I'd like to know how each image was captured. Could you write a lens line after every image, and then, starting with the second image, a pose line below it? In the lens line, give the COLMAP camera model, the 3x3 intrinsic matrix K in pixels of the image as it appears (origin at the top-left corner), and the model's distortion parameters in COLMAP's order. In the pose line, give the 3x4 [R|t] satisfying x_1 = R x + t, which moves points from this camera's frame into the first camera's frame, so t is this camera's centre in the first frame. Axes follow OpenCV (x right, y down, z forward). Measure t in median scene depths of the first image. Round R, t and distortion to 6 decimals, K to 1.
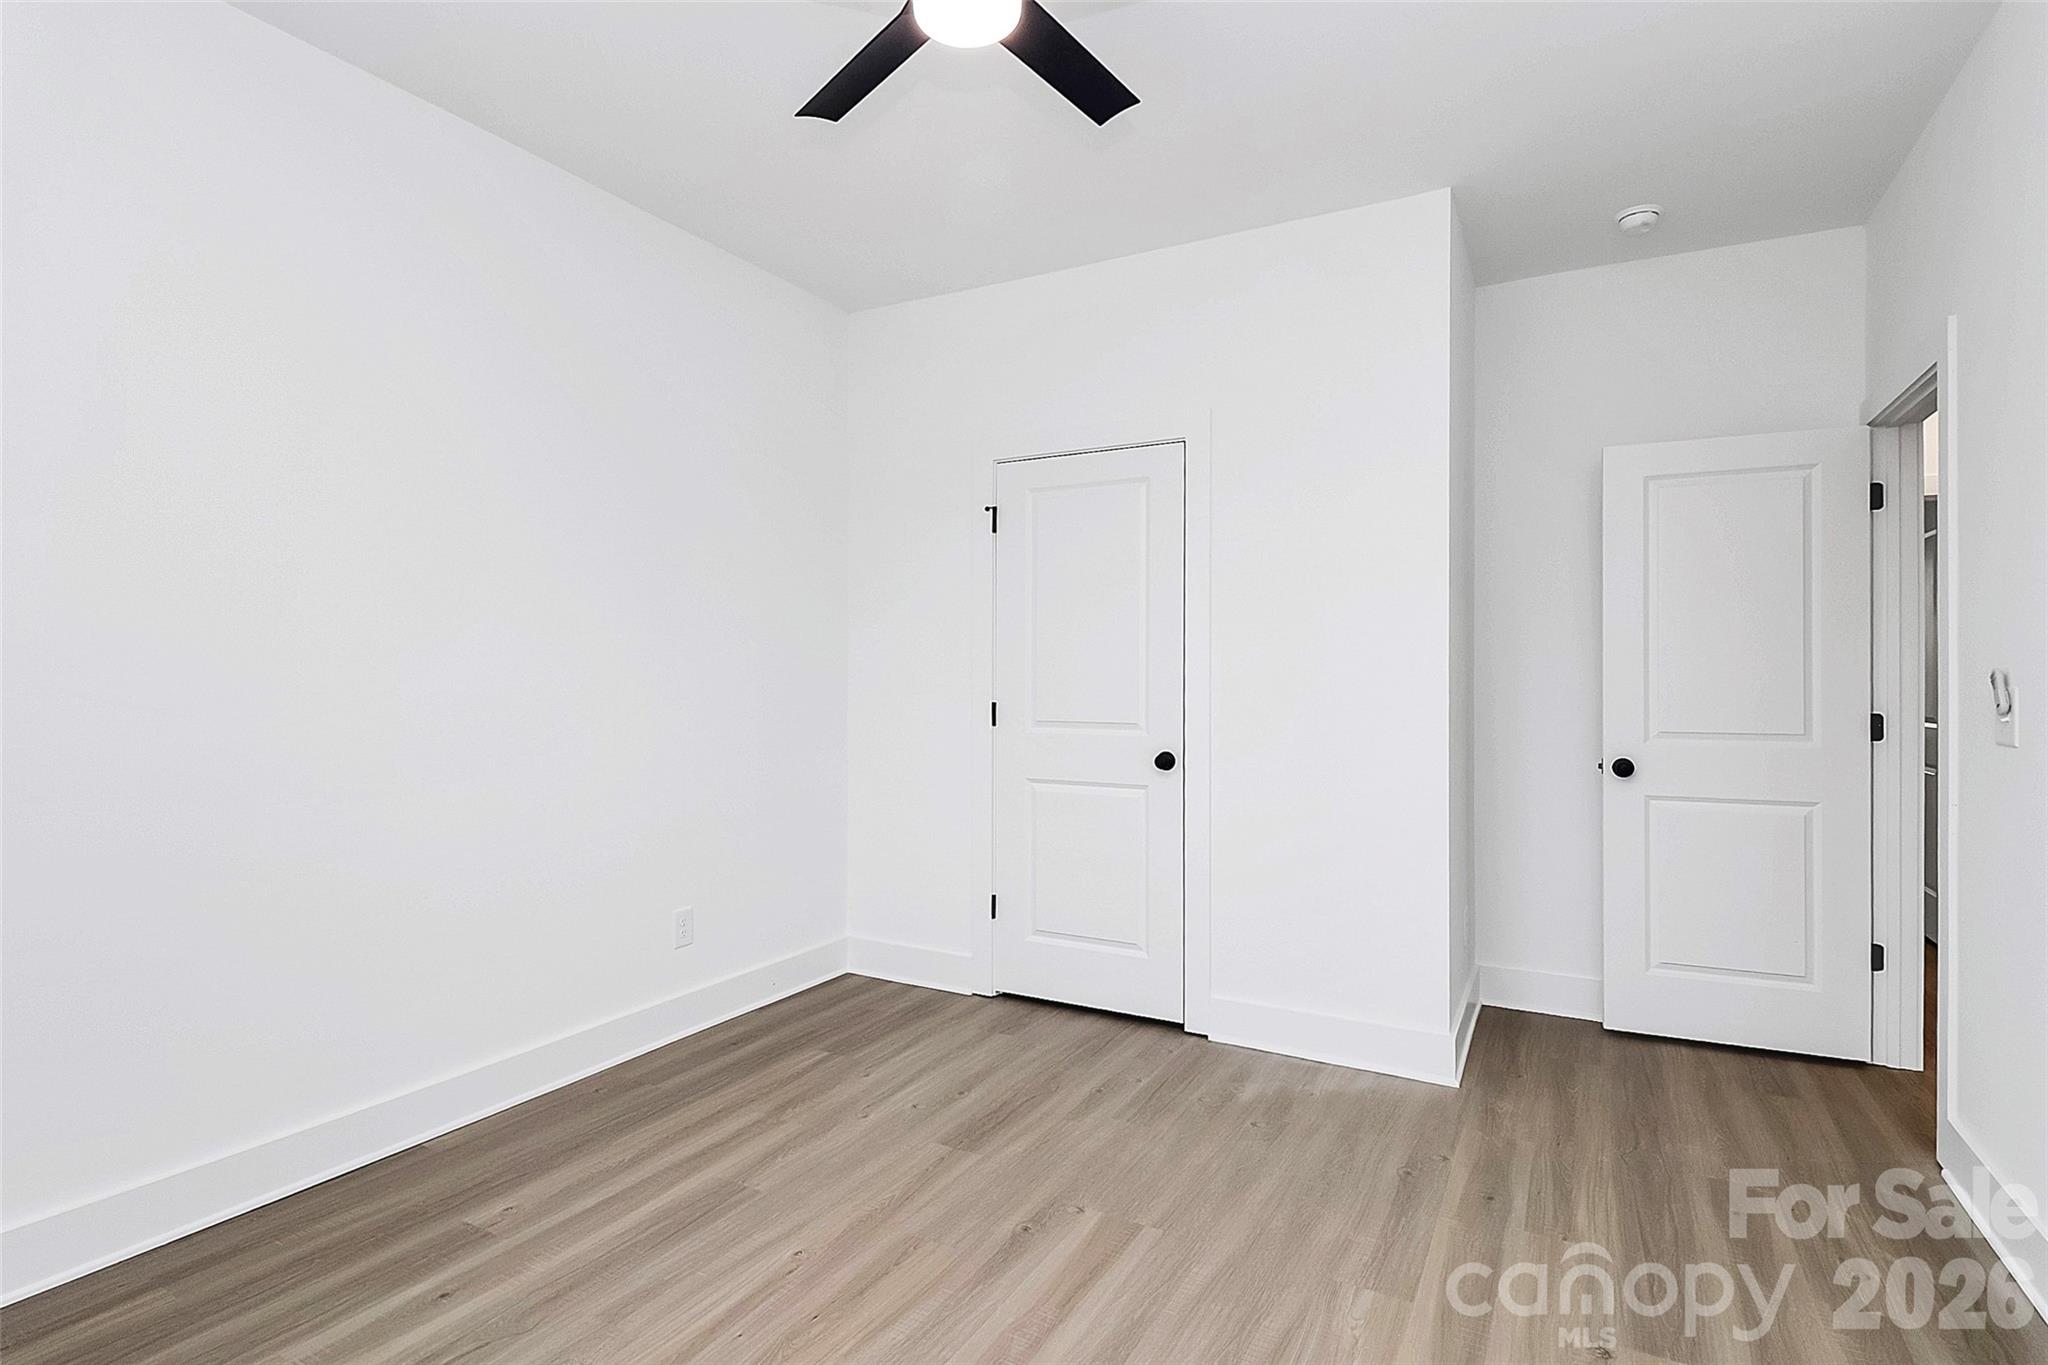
lens RADIAL K [[1015.0, 0, 1029.1], [0, 1015.0, 677.5], [0, 0, 1]] dist [-0.013285, -0.000231]
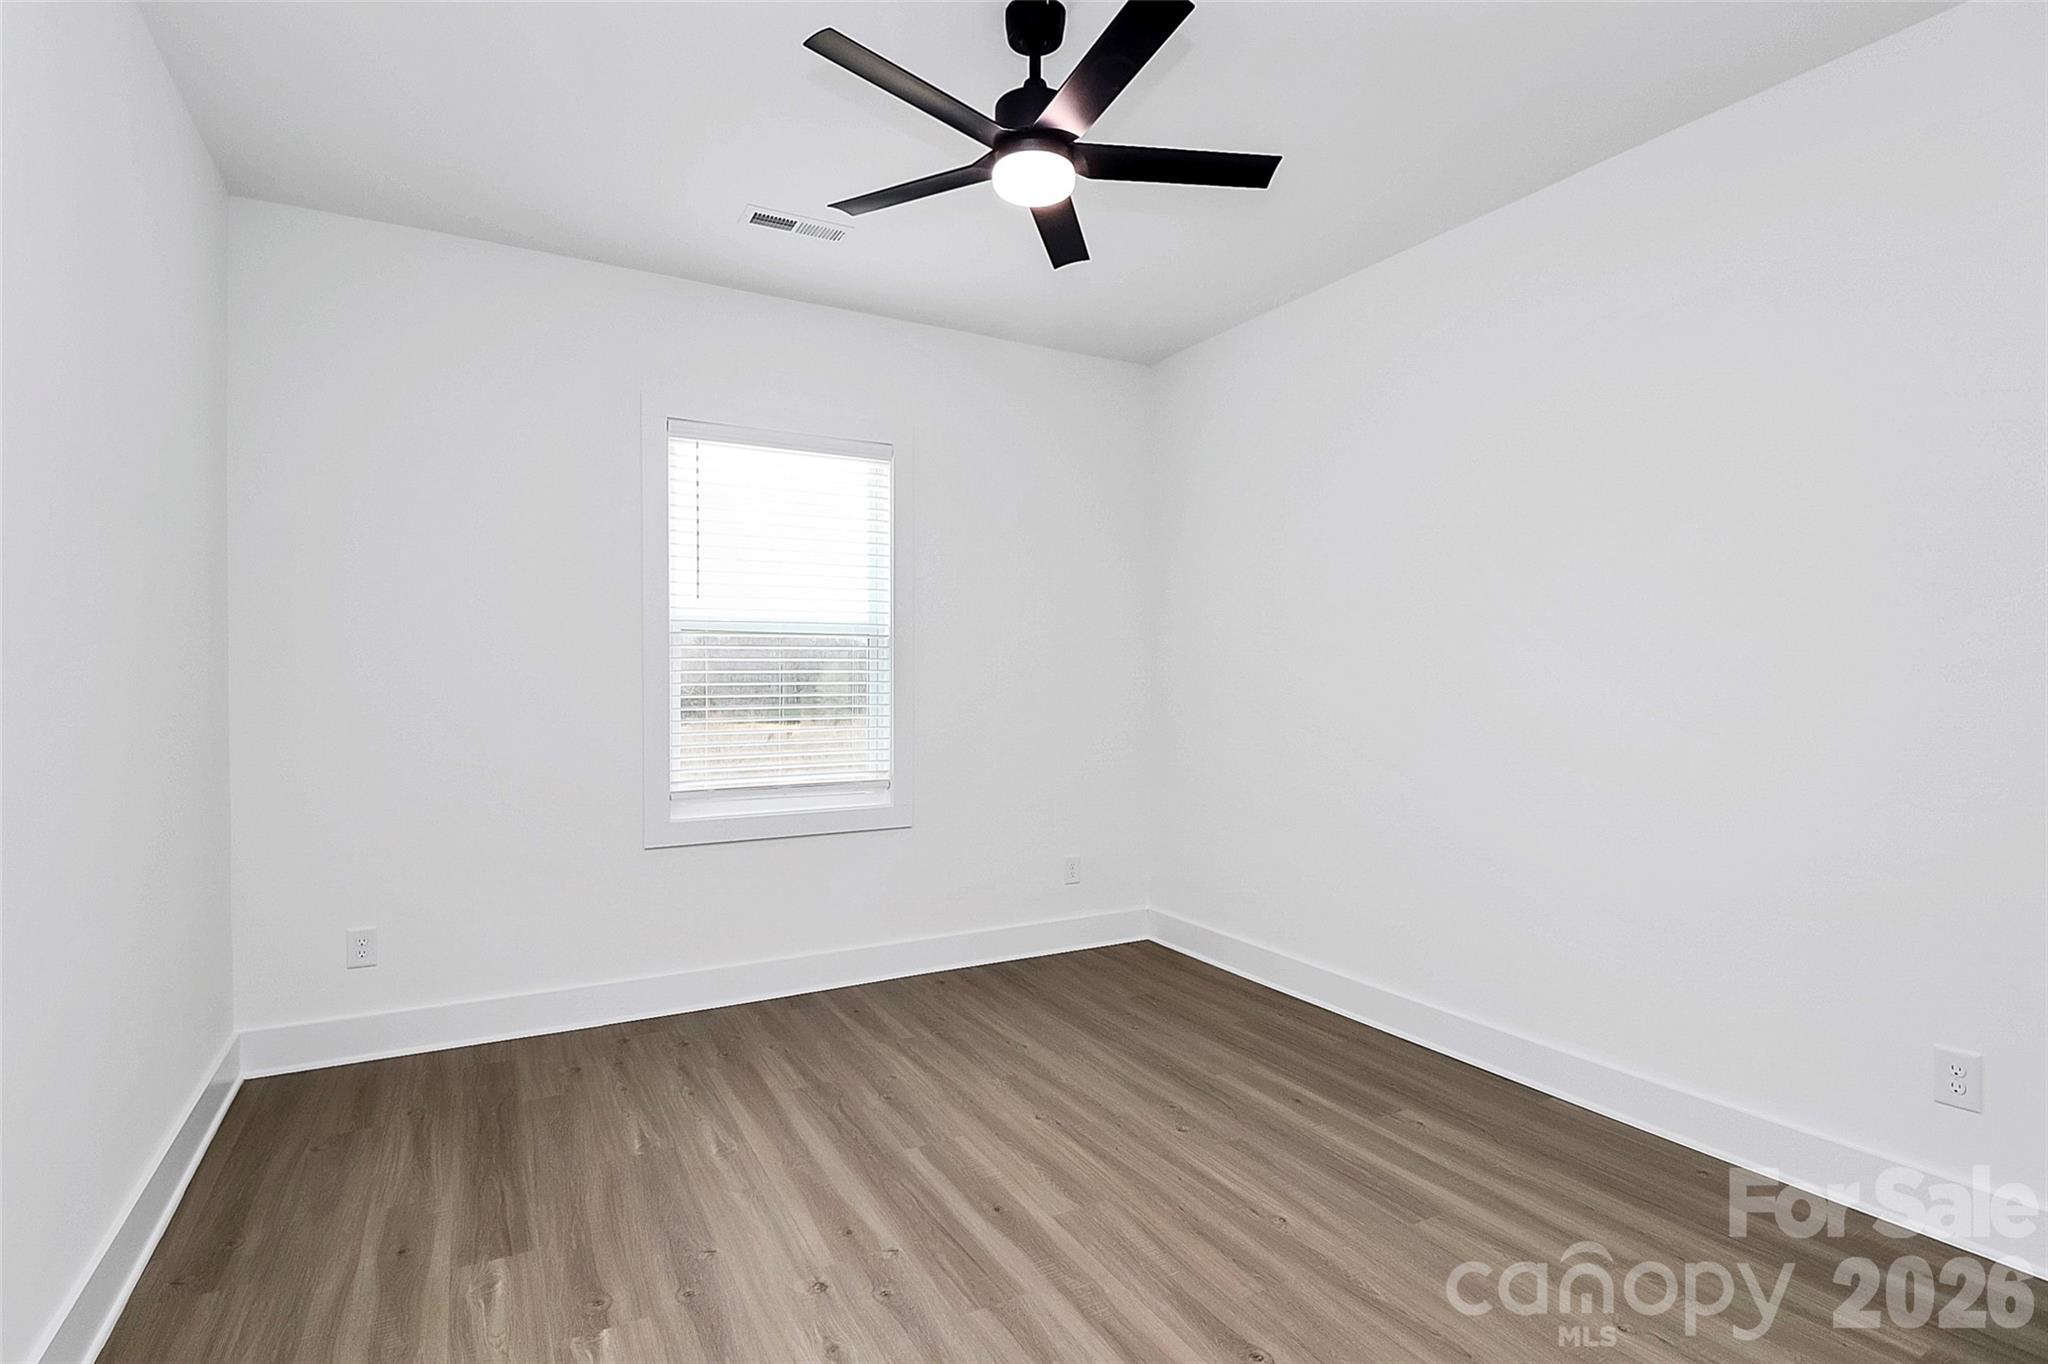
lens RADIAL K [[1015.0, 0, 1029.1], [0, 1015.0, 677.0], [0, 0, 1]] dist [-0.013285, -0.000231]
pose [[-0.536091, -0.005211, -0.844144, 0.837404], [-0.002759, 0.999986, -0.004421, -0.012139], [0.844155, -0.000041, -0.536099, 1.342798]]
